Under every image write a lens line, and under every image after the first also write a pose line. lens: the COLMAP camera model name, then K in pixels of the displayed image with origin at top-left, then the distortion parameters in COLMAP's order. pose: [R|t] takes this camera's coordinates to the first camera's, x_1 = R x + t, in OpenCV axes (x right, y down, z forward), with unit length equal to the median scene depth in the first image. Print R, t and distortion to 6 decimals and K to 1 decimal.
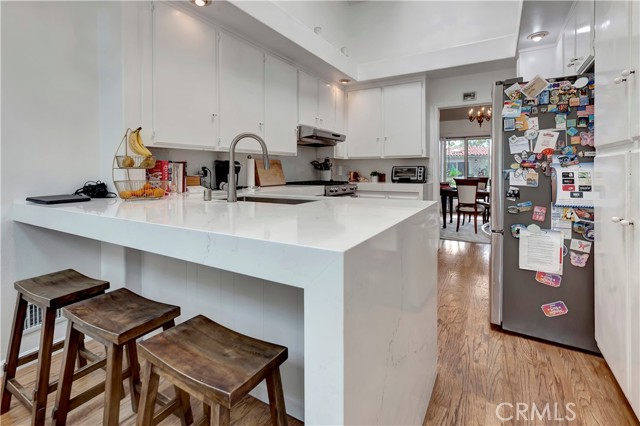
lens RADIAL K [[298.5, 0, 321.5], [0, 298.5, 167.8], [0, 0, 1]] dist [-0.003203, 0.008183]
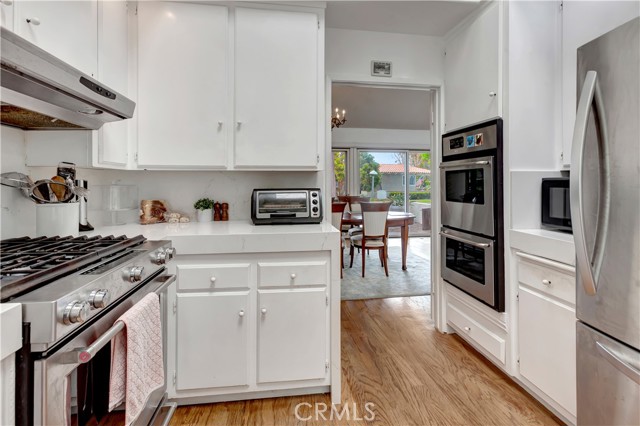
lens RADIAL K [[298.5, 0, 319.8], [0, 298.5, 184.3], [0, 0, 1]] dist [-0.003203, 0.008183]
pose [[0.781382, -0.001589, 0.624051, 0.031992], [-0.004610, 0.999955, 0.008319, -0.016090], [-0.624036, -0.009377, 0.781339, 0.574018]]
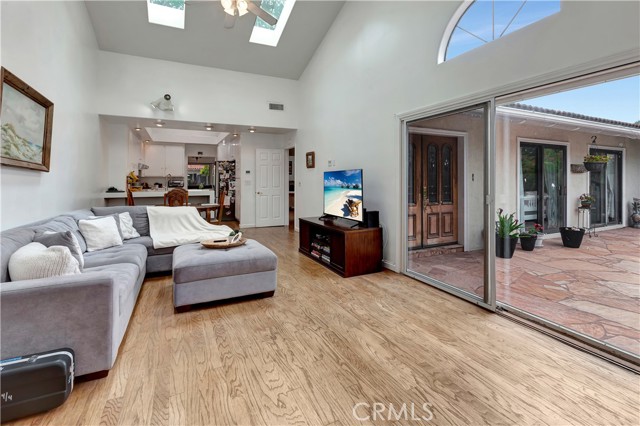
lens RADIAL K [[298.5, 0, 318.6], [0, 298.5, 178.6], [0, 0, 1]] dist [-0.003203, 0.008183]
pose [[0.553420, -0.000089, 0.832902, -1.015423], [-0.005646, 0.999977, 0.003858, -0.034093], [-0.832883, -0.006837, 0.553407, -1.199696]]
